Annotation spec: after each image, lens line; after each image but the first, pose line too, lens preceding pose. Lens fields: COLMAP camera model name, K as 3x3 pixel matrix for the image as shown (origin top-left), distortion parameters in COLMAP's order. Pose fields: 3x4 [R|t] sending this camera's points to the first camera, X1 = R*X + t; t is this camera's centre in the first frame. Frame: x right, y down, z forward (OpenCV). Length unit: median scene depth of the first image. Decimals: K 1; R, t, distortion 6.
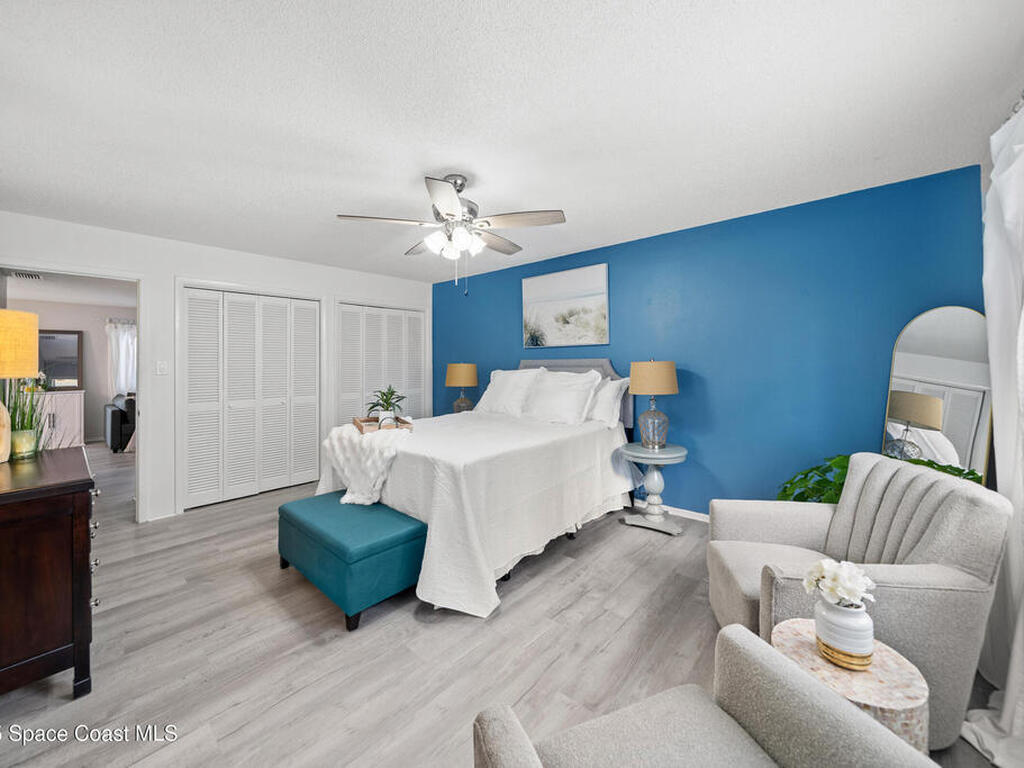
lens RADIAL K [[397.7, 0, 517.0], [0, 397.7, 359.0], [0, 0, 1]] dist [-0.004123, 0.000001]
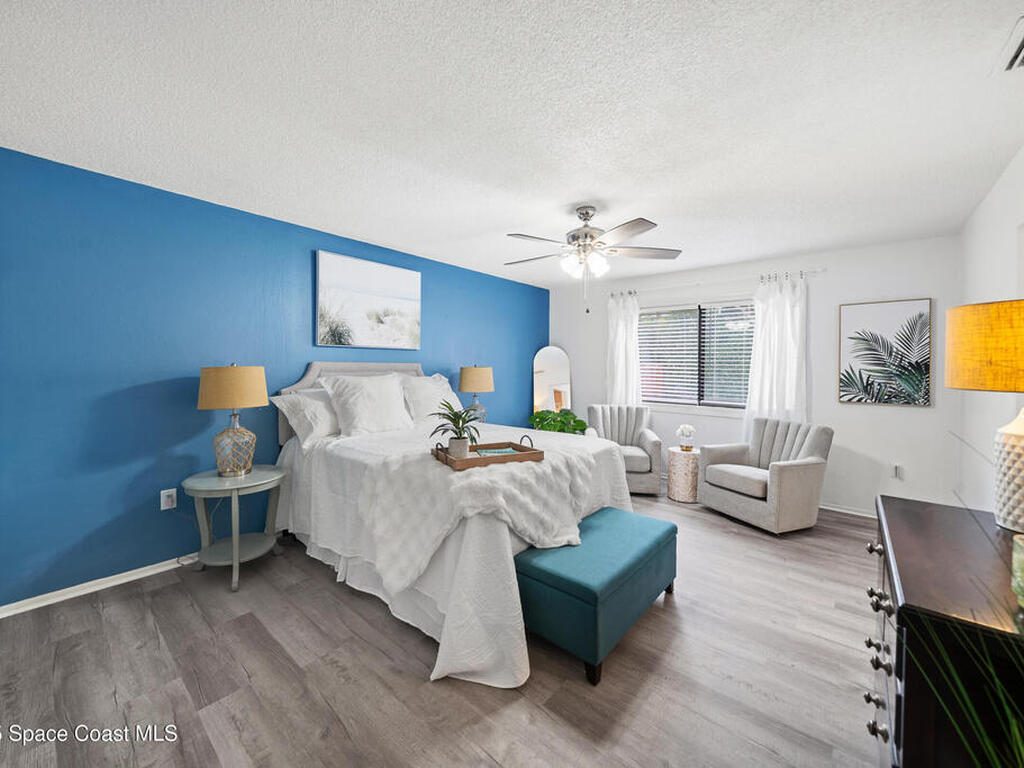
lens RADIAL K [[397.7, 0, 502.2], [0, 397.7, 366.2], [0, 0, 1]] dist [-0.004123, 0.000001]
pose [[0.008529, 0.007773, 0.999933, -0.836607], [-0.018742, 0.999795, -0.007612, 0.010601], [-0.999788, -0.018676, 0.008673, 0.778701]]
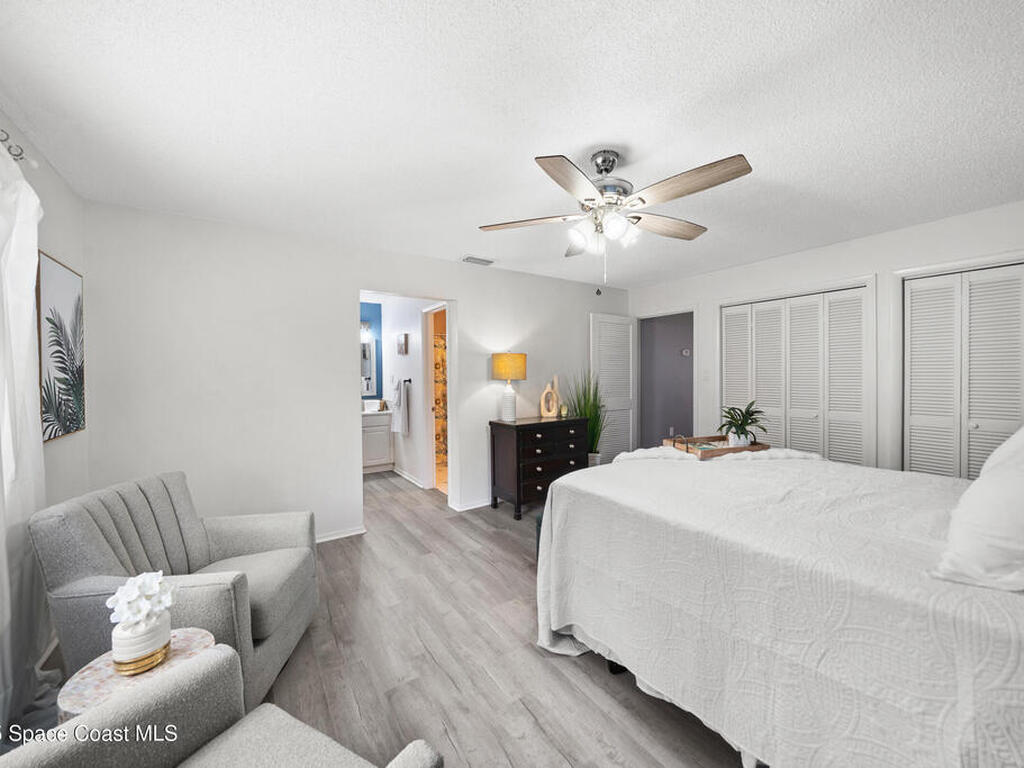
lens RADIAL K [[397.7, 0, 514.5], [0, 397.7, 383.7], [0, 0, 1]] dist [-0.004123, 0.000001]
pose [[-0.248423, 0.030913, -0.968158, 0.454312], [0.015854, 0.999487, 0.027846, -0.000747], [0.968522, -0.008431, -0.248785, 0.644958]]
